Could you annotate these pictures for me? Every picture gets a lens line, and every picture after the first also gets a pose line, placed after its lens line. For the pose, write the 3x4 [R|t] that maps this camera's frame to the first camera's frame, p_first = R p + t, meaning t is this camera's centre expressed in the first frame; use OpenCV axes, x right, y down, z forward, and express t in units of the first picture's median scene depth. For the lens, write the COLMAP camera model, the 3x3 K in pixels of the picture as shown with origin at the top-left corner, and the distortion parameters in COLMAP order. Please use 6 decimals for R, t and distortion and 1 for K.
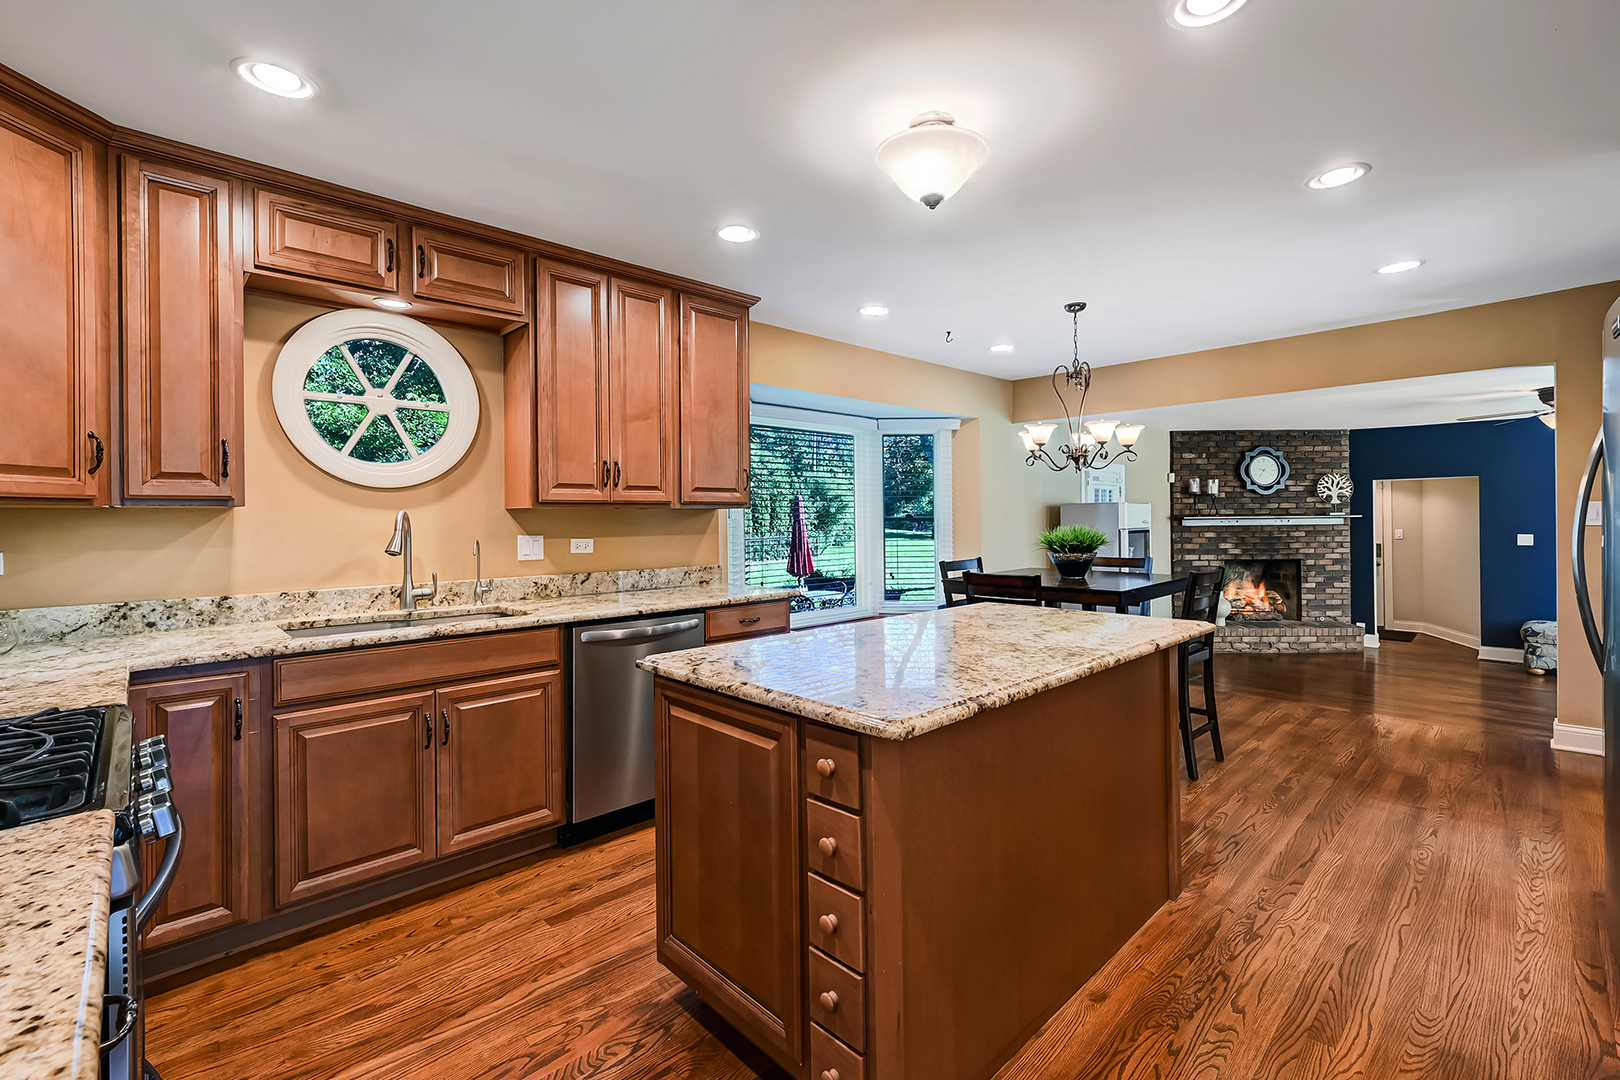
lens RADIAL K [[696.4, 0, 811.2], [0, 696.4, 525.4], [0, 0, 1]] dist [-0.001199, -0.000121]
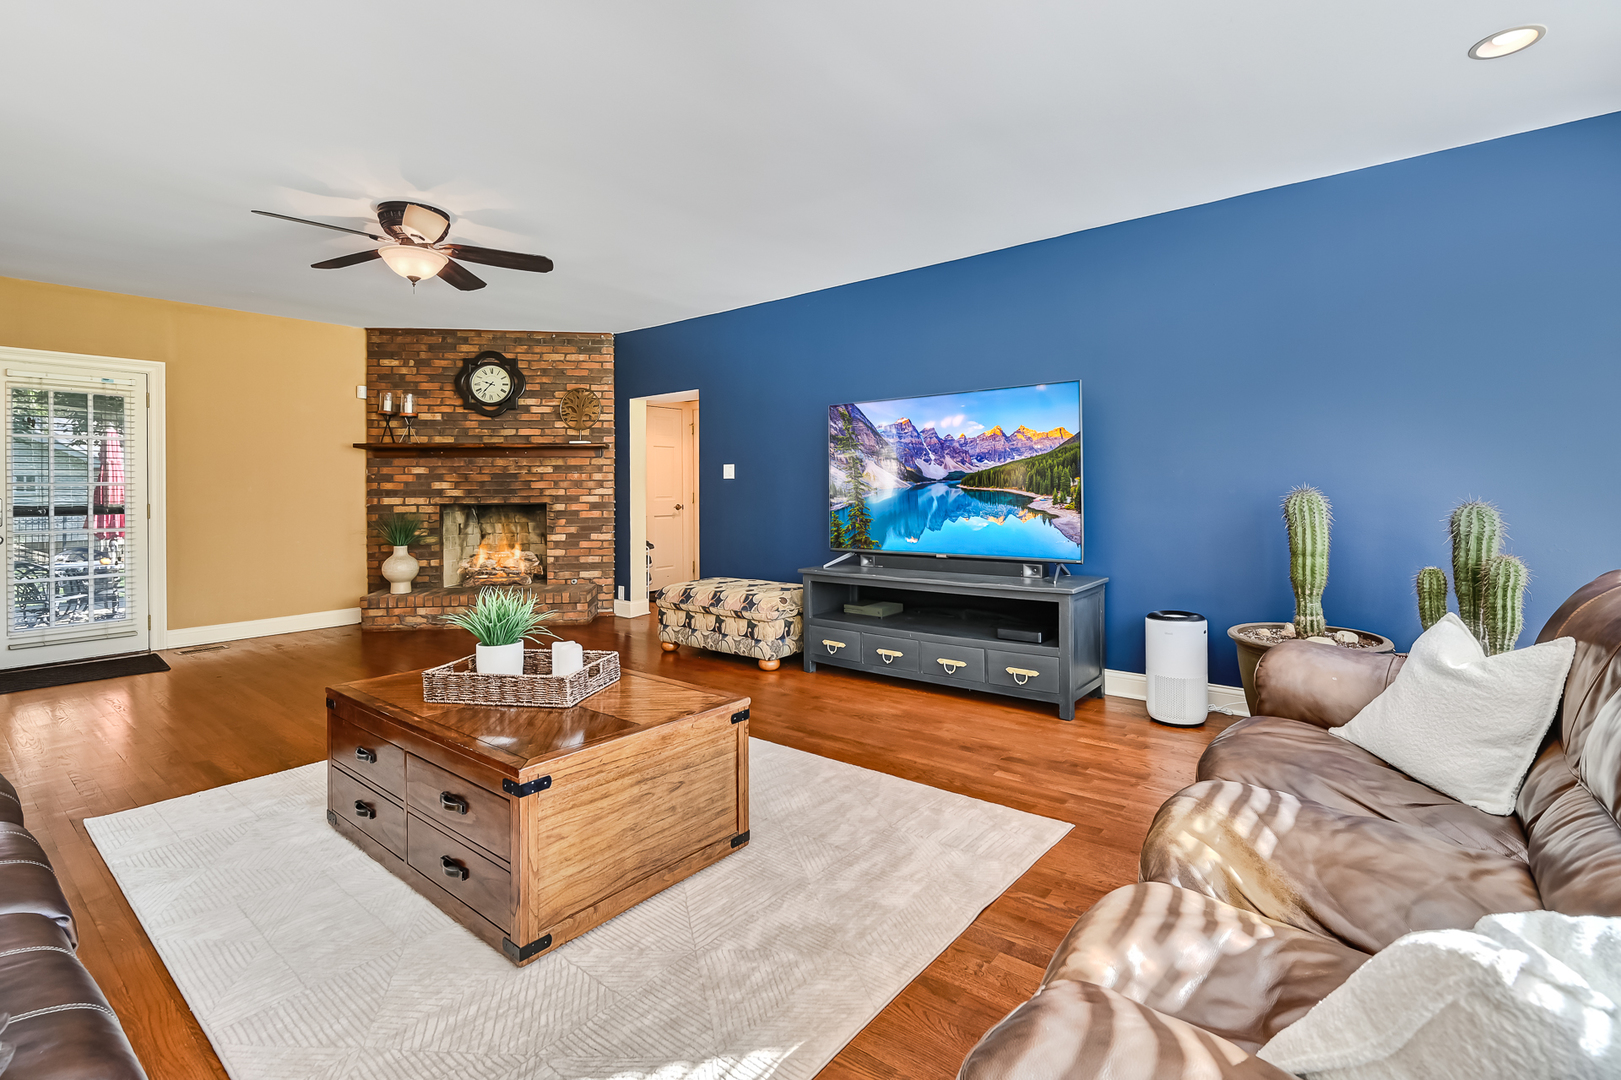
lens RADIAL K [[721.5, 0, 838.7], [0, 721.5, 500.5], [0, 0, 1]] dist [0.000531, 0.000002]
pose [[0.989359, -0.002043, 0.145478, 0.903102], [0.001606, 0.999994, 0.003122, 0.043659], [-0.145484, -0.002855, 0.989357, 0.179753]]
